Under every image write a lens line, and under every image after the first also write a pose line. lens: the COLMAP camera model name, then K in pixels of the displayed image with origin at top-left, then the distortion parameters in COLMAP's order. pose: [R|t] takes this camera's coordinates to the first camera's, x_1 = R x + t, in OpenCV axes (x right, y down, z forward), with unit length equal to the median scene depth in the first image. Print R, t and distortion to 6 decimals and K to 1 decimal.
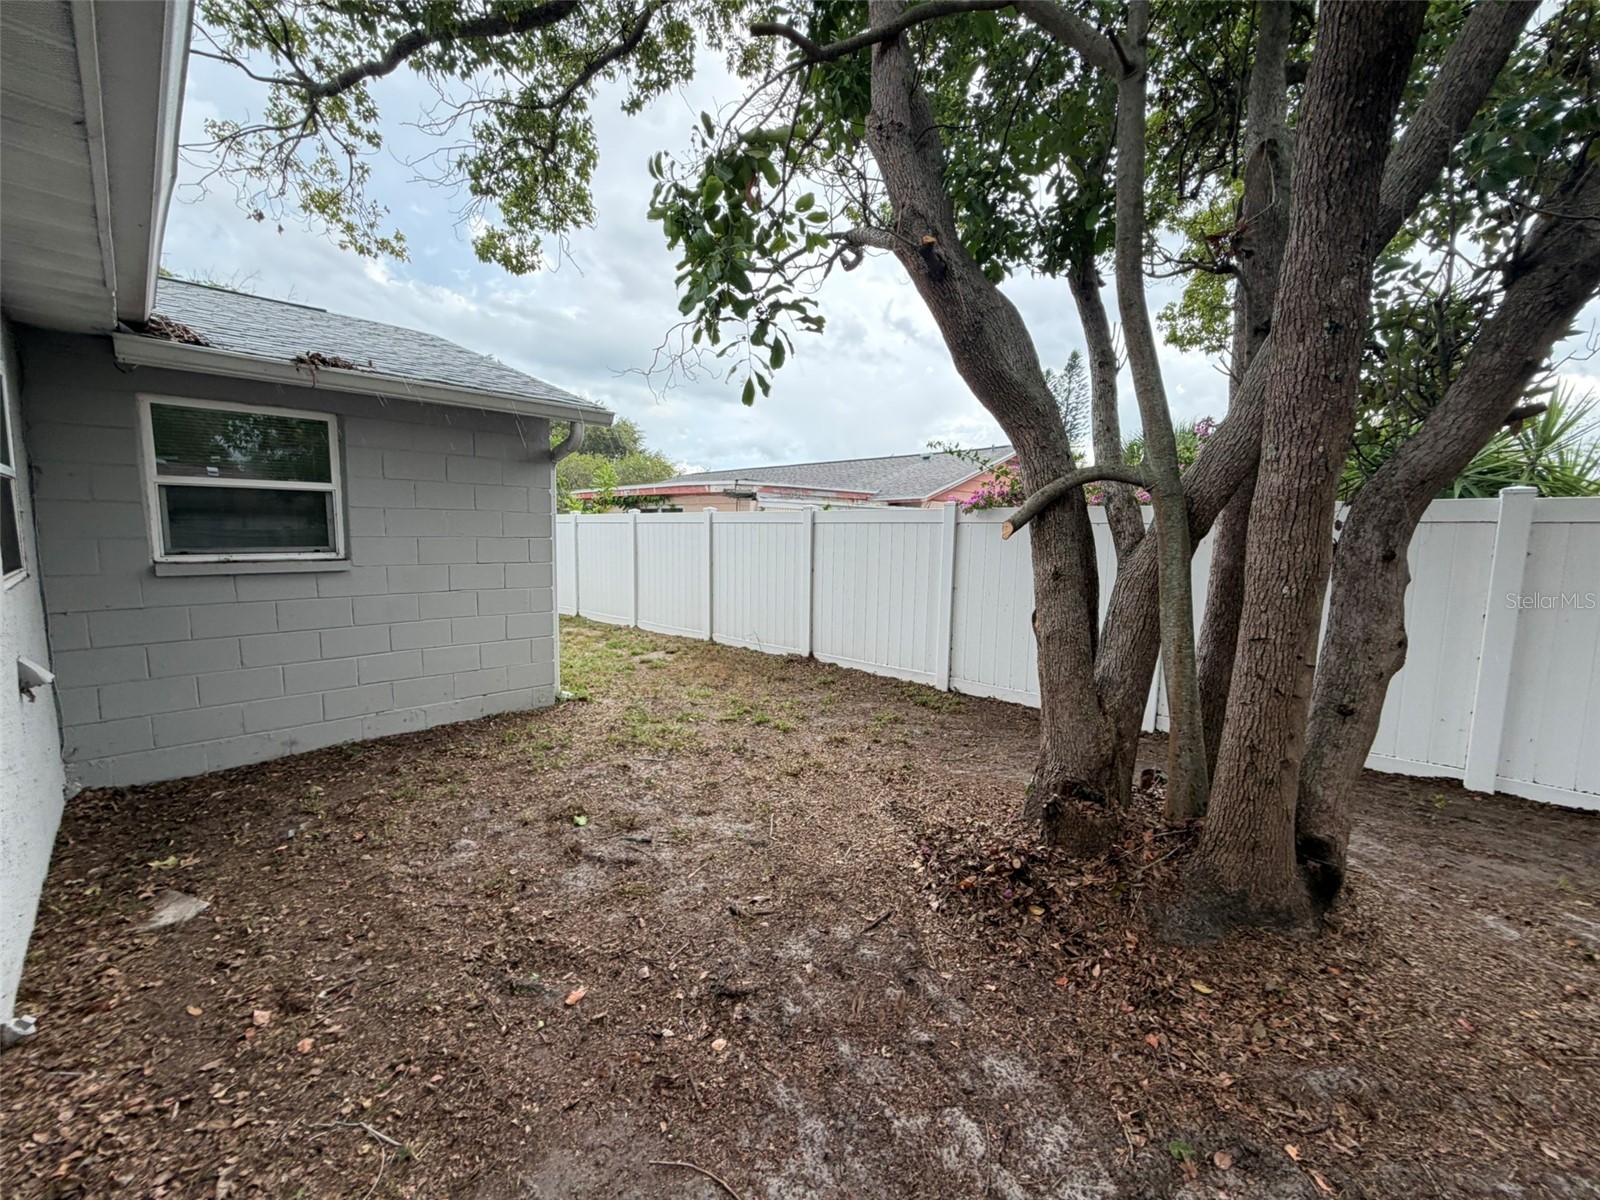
lens RADIAL K [[633.7, 0, 798.9], [0, 633.7, 598.6], [0, 0, 1]] dist [0.000330, 0.000250]
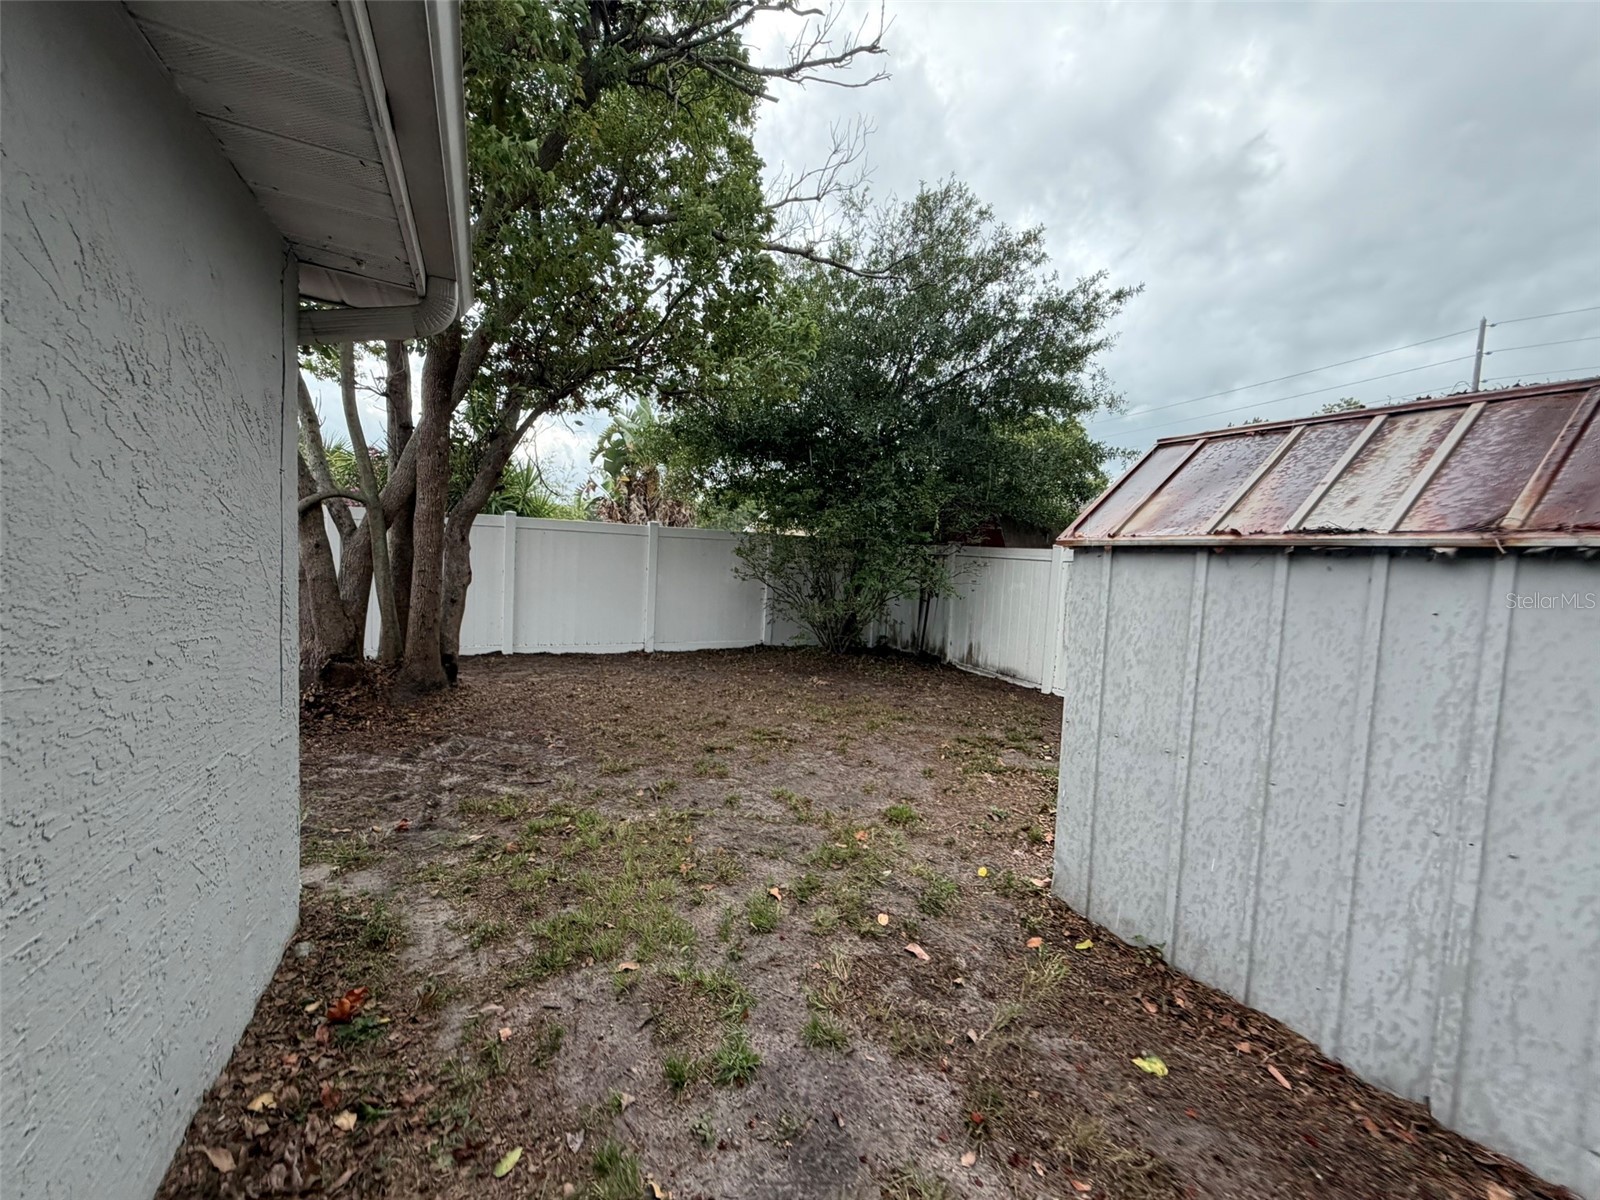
lens RADIAL K [[633.7, 0, 798.9], [0, 633.7, 591.7], [0, 0, 1]] dist [0.000330, 0.000250]
pose [[0.331012, -0.059134, 0.941772, -1.018308], [0.056874, 0.997470, 0.042641, 0.113036], [-0.941911, 0.039447, 0.333538, -1.095406]]
